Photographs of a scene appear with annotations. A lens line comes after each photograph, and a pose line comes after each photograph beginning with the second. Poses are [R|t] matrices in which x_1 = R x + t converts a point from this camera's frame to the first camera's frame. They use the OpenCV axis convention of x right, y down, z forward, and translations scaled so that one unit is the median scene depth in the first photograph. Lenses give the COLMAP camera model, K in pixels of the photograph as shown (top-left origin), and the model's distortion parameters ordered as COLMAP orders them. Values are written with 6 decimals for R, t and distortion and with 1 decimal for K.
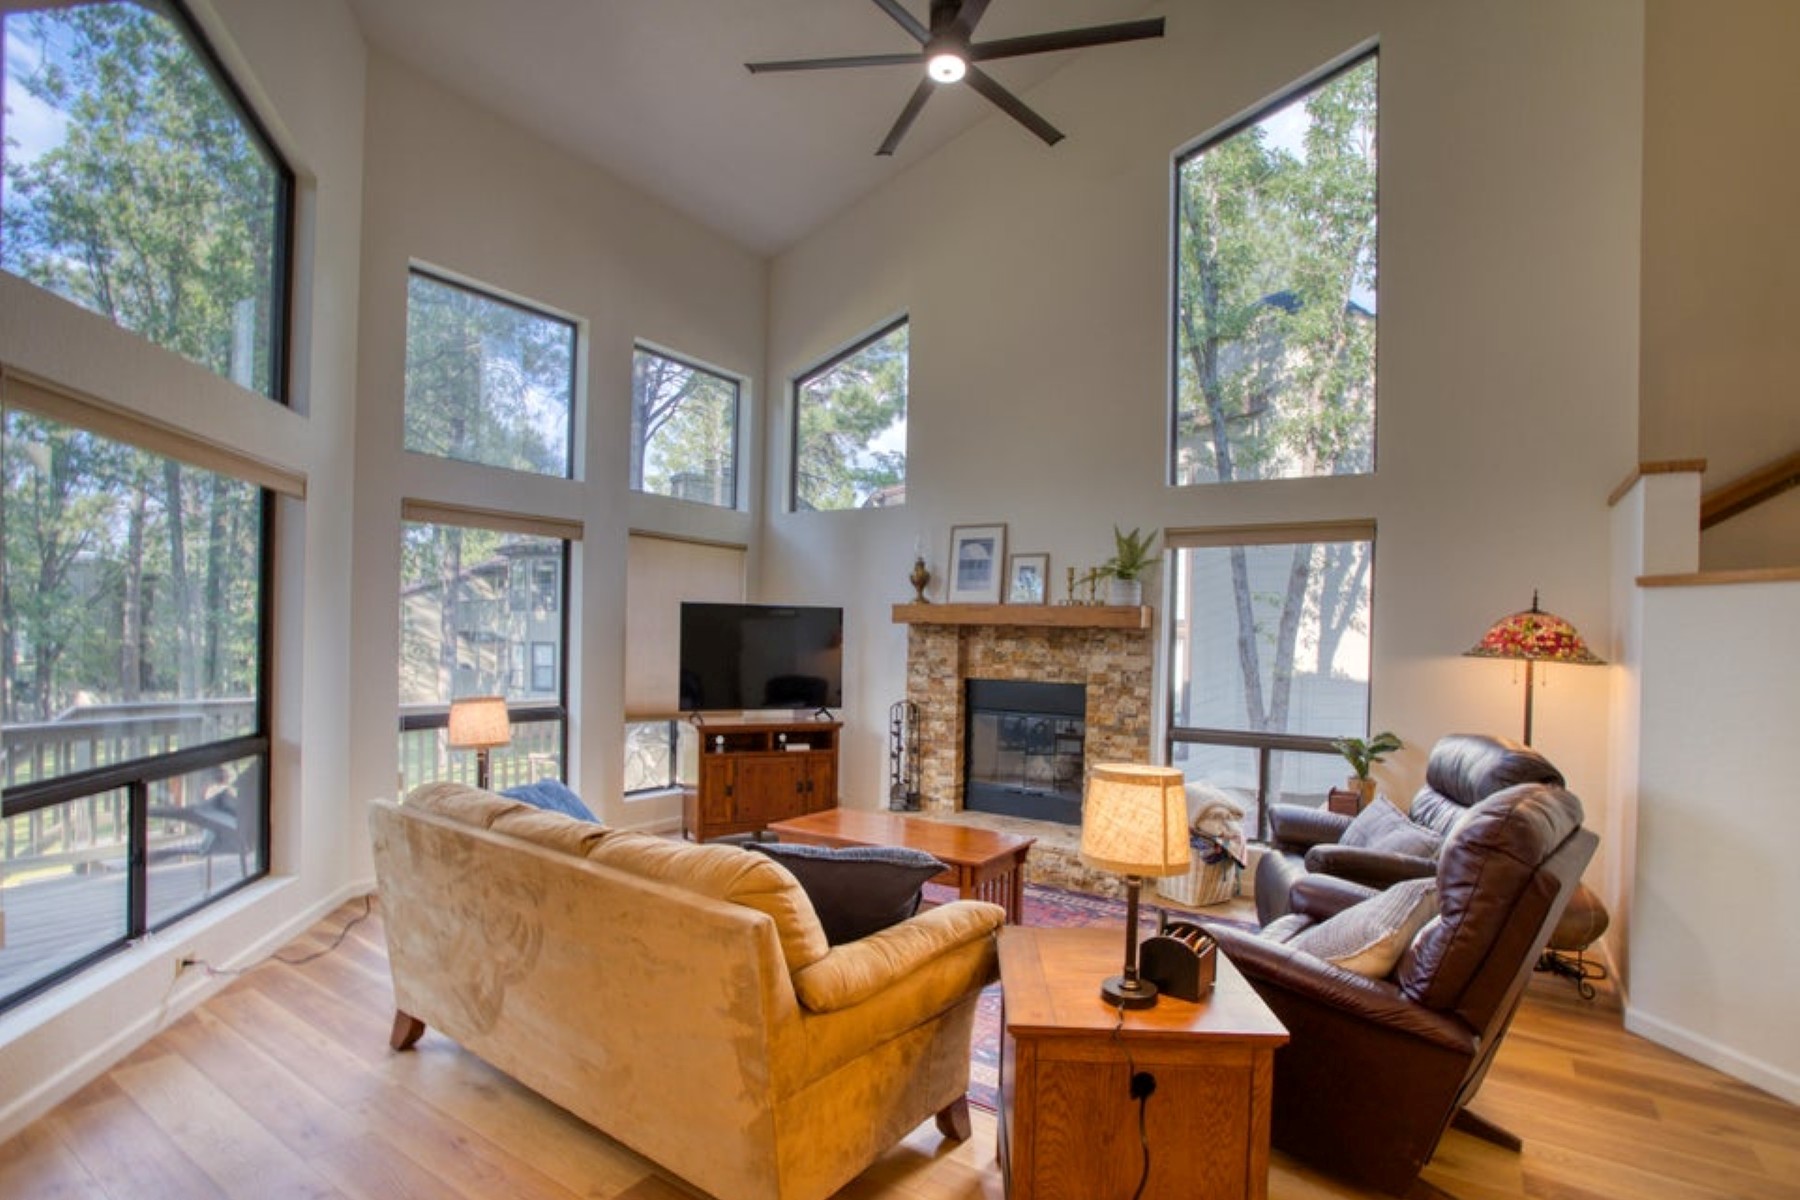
lens RADIAL K [[881.4, 0, 894.4], [0, 881.4, 630.0], [0, 0, 1]] dist [-0.037889, 0.012514]
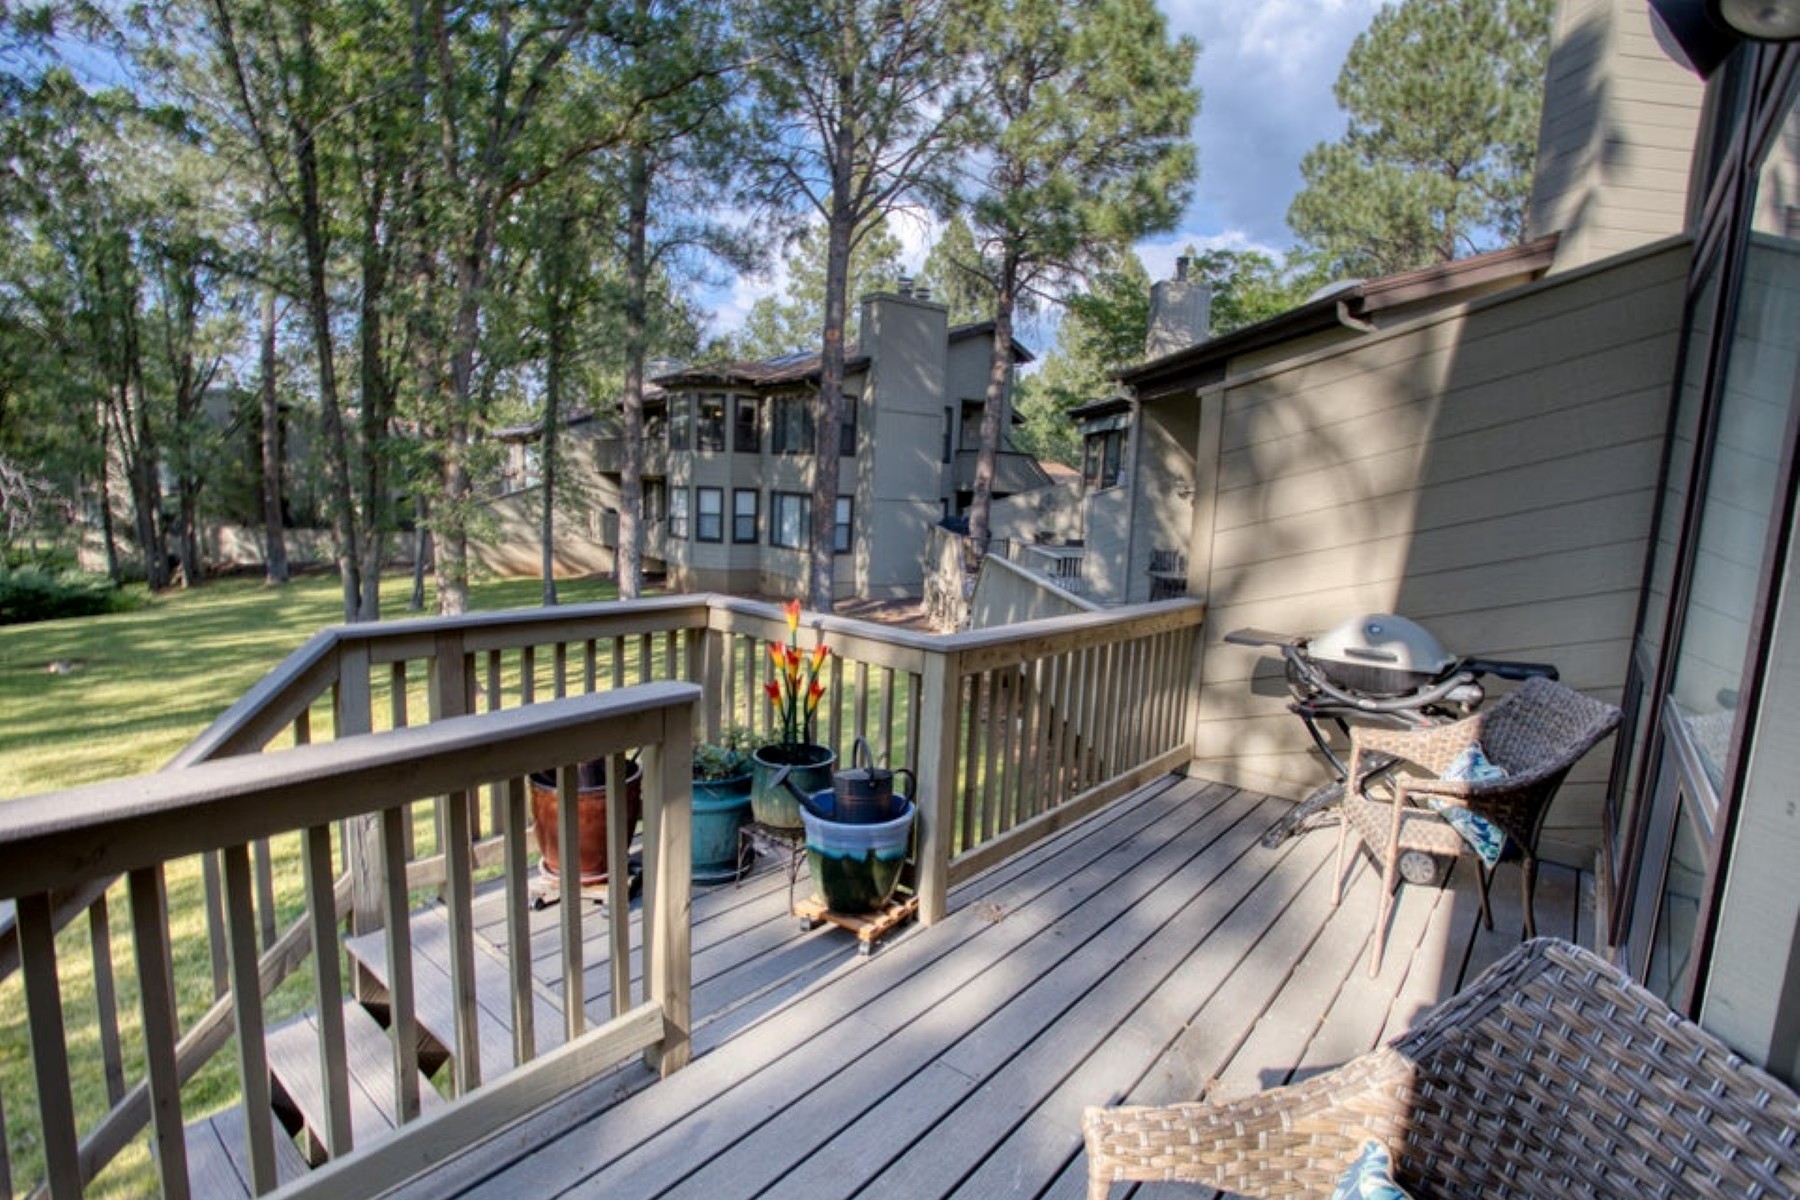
lens RADIAL K [[819.4, 0, 891.3], [0, 819.4, 587.6], [0, 0, 1]] dist [-0.041324, 0.002269]
pose [[0.998097, 0.031603, -0.052953, -0.154970], [-0.024089, 0.990282, 0.136969, -0.001350], [0.056767, -0.135433, 0.989159, 0.154253]]
